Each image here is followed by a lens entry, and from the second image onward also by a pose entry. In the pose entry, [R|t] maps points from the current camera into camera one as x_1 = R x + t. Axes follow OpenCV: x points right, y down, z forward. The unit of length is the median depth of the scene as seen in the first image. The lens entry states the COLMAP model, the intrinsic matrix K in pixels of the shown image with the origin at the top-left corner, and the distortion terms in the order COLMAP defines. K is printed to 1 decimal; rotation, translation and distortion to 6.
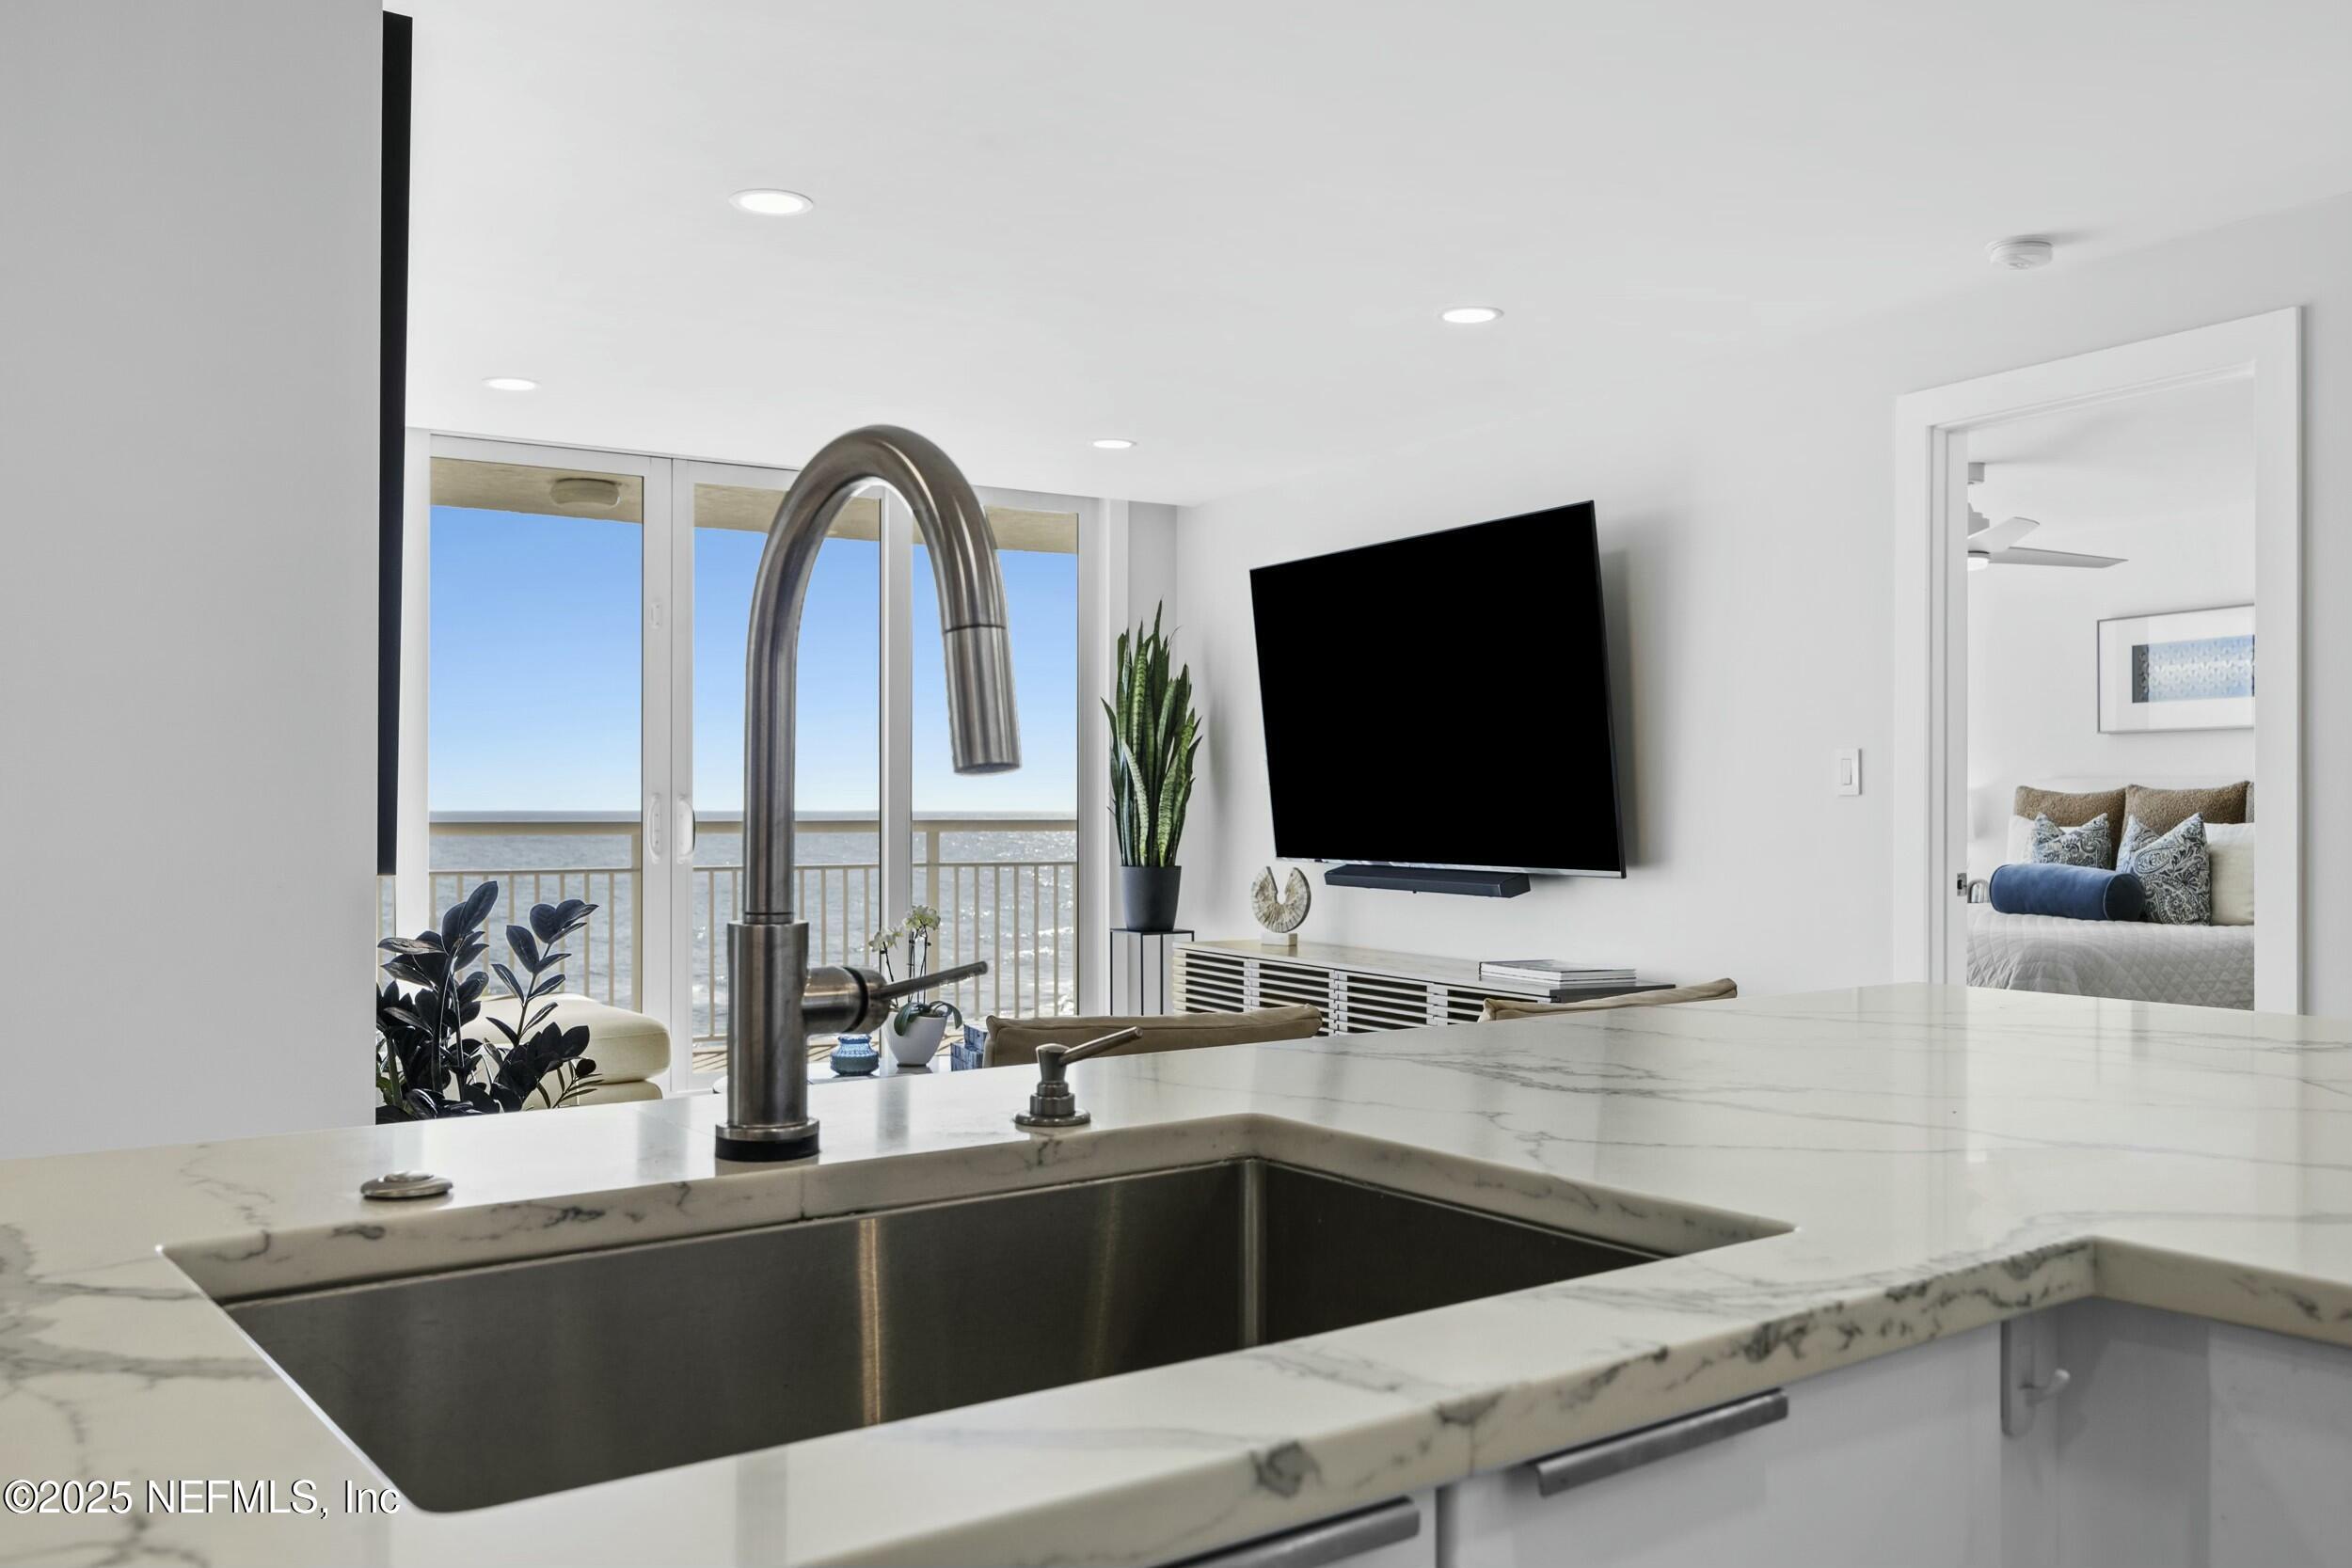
lens RADIAL K [[2040.6, 0, 1187.2], [0, 2040.6, 775.2], [0, 0, 1]] dist [0.036847, -0.000351]
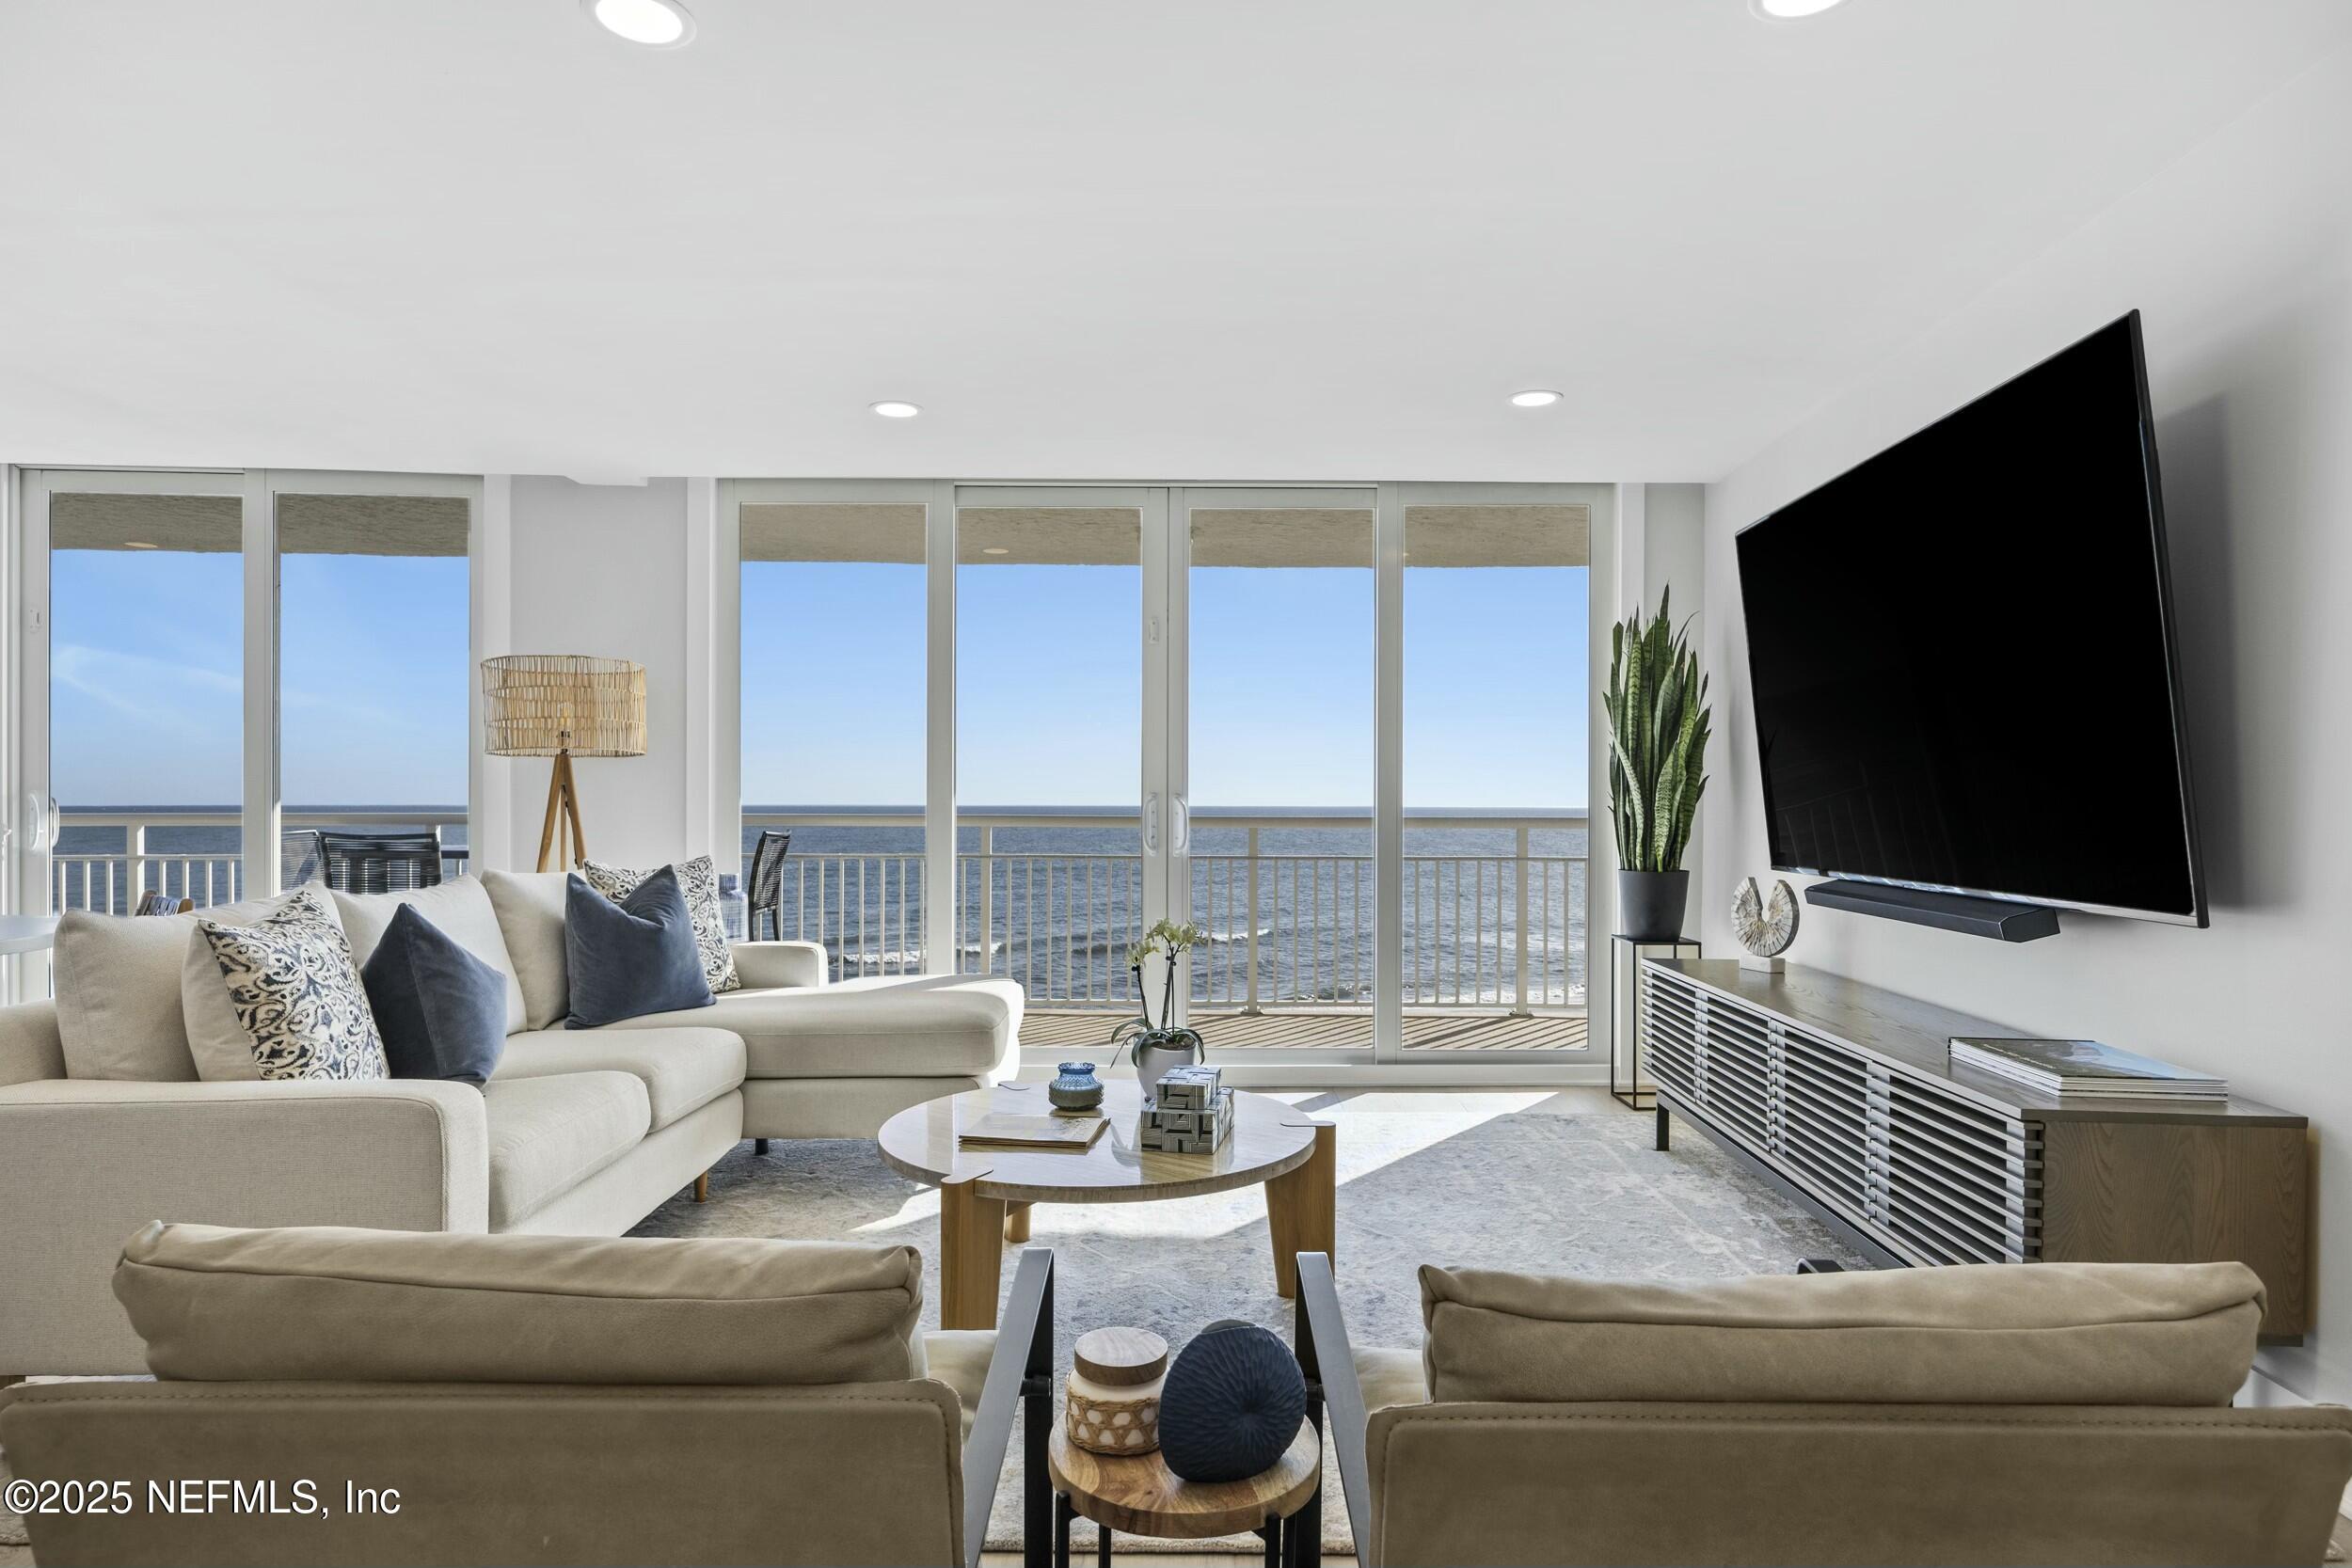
lens RADIAL K [[1329.6, 0, 1191.0], [0, 1329.6, 803.4], [0, 0, 1]] dist [0.002732, -0.001097]
pose [[0.845784, 0.004049, -0.533510, 0.135573], [0.004218, 0.999889, 0.014276, 0.005034], [0.533508, -0.014325, 0.845674, 0.400910]]
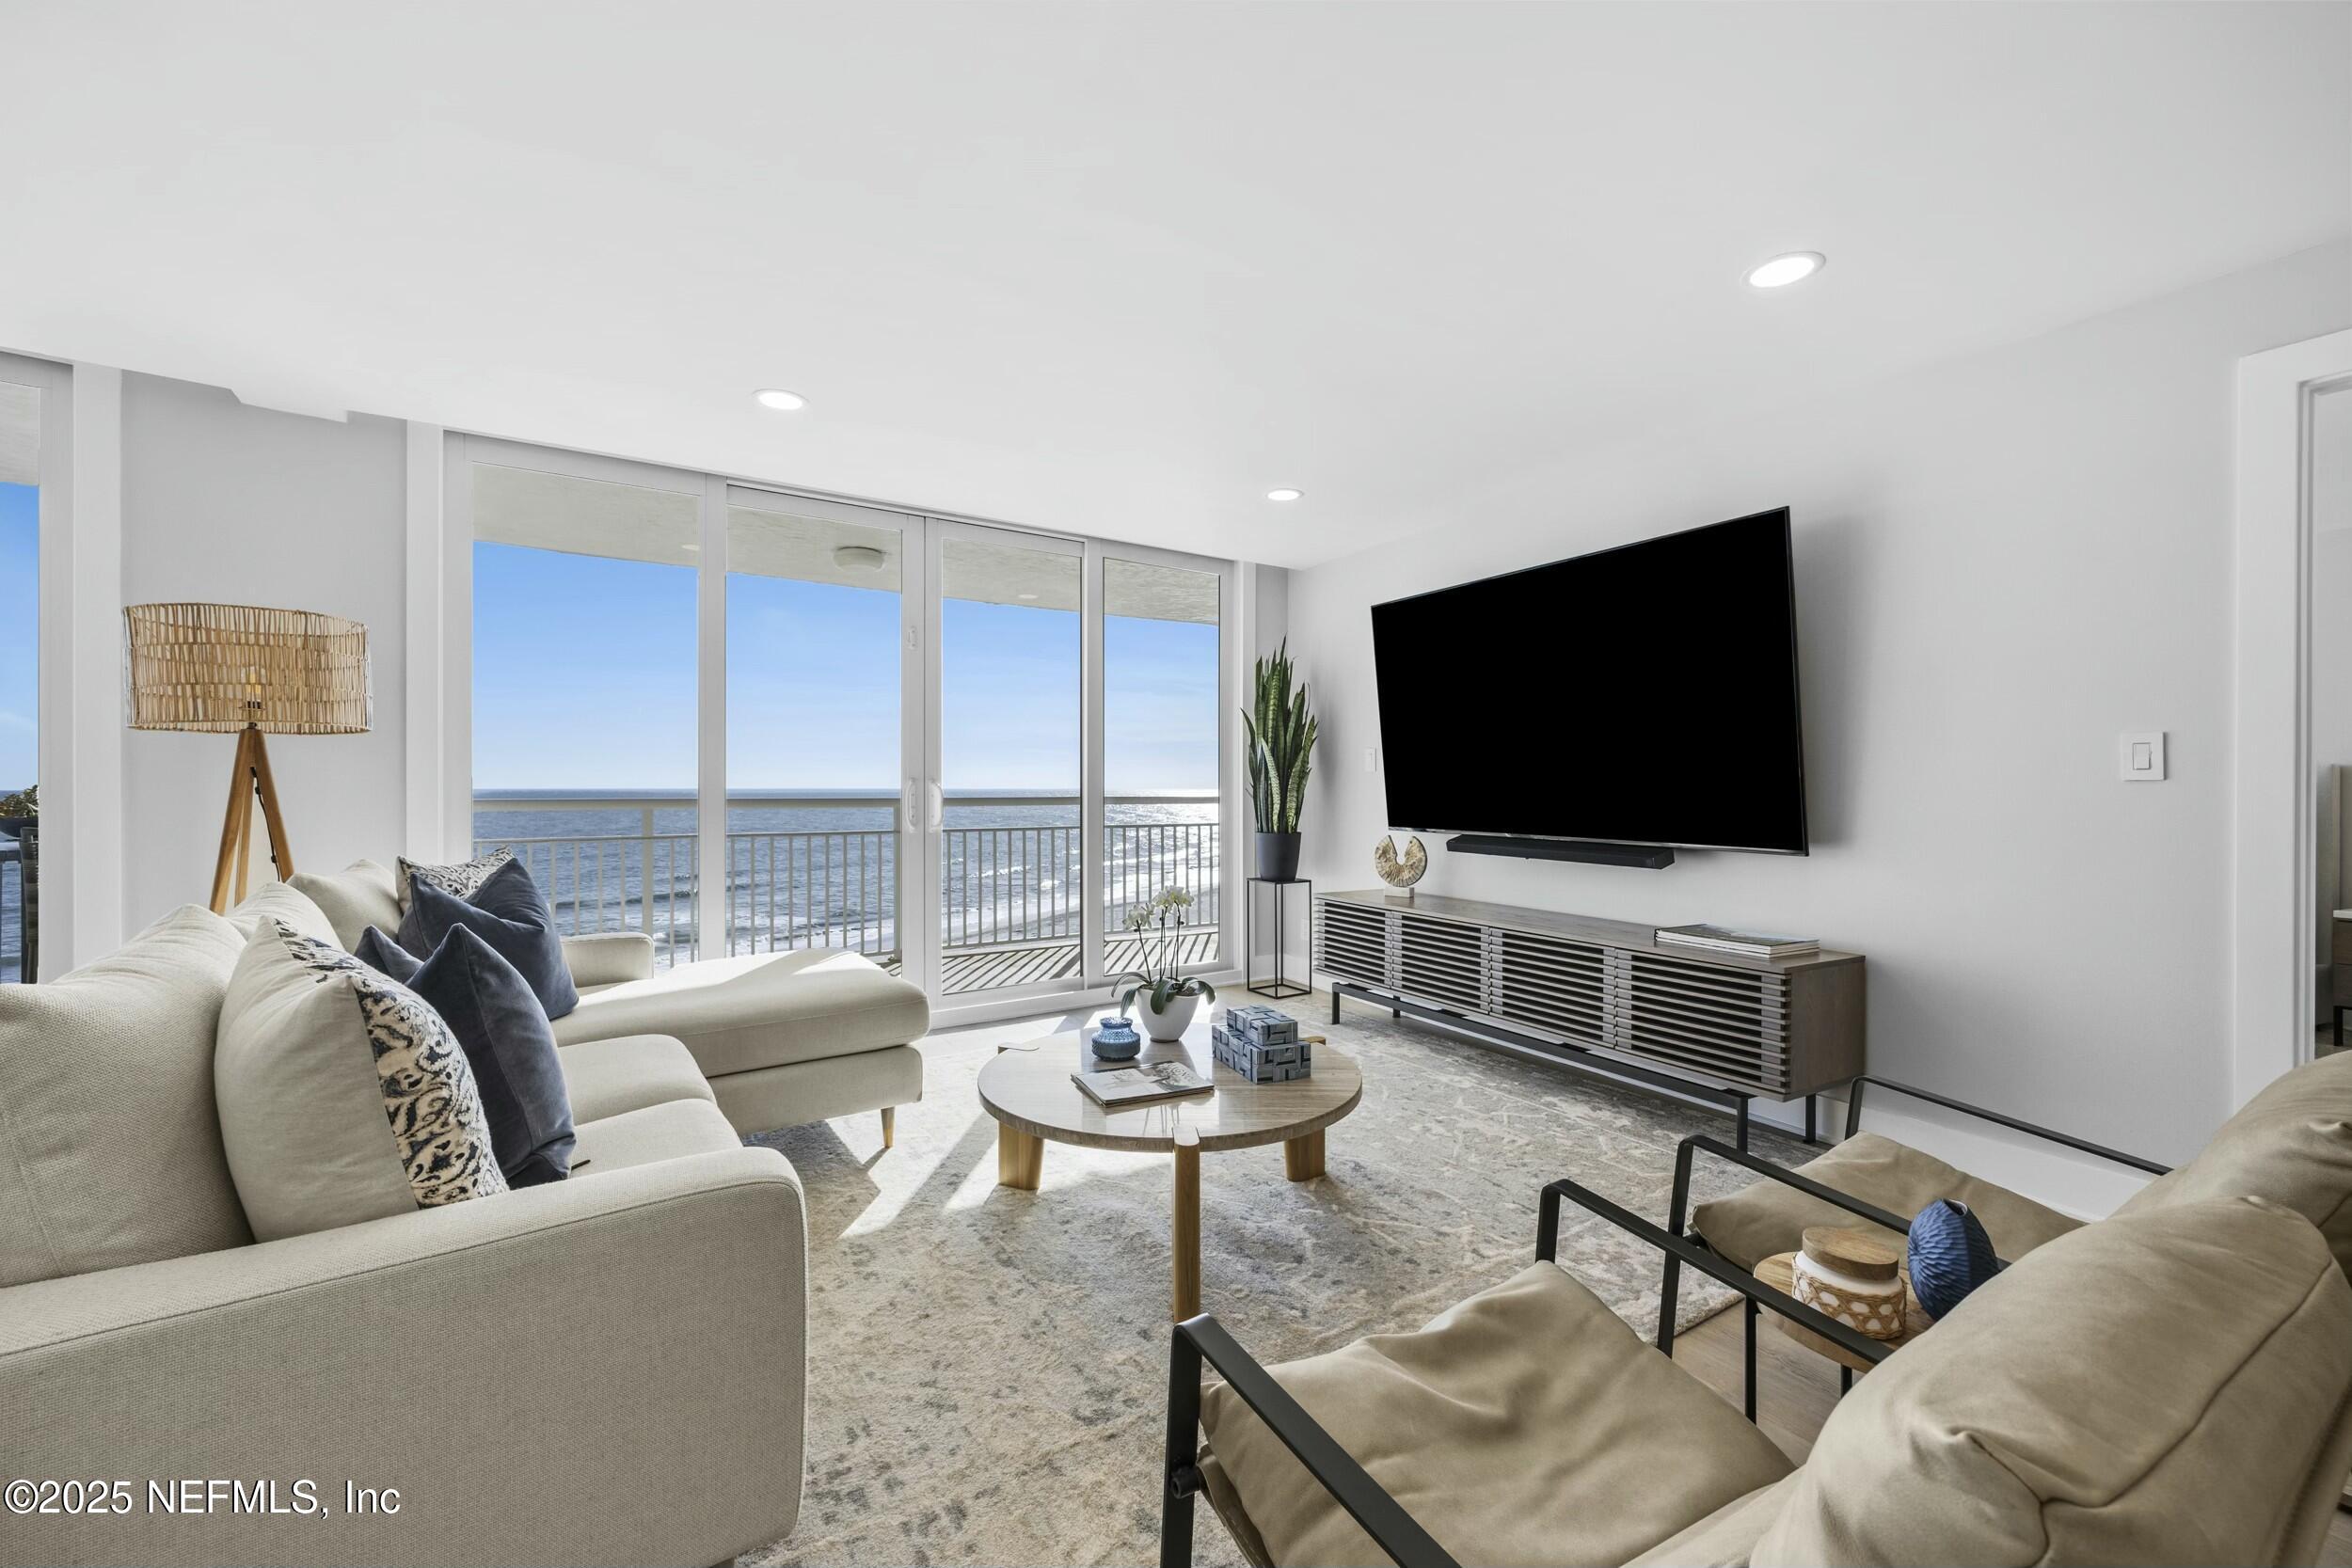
lens RADIAL K [[951.1, 0, 1177.7], [0, 951.1, 786.4], [0, 0, 1]] dist [0.002064, 0.000184]
pose [[0.999715, 0.002514, 0.023748, -0.106423], [-0.002868, 0.999885, 0.014886, 0.005241], [-0.023708, -0.014950, 0.999607, 0.397056]]
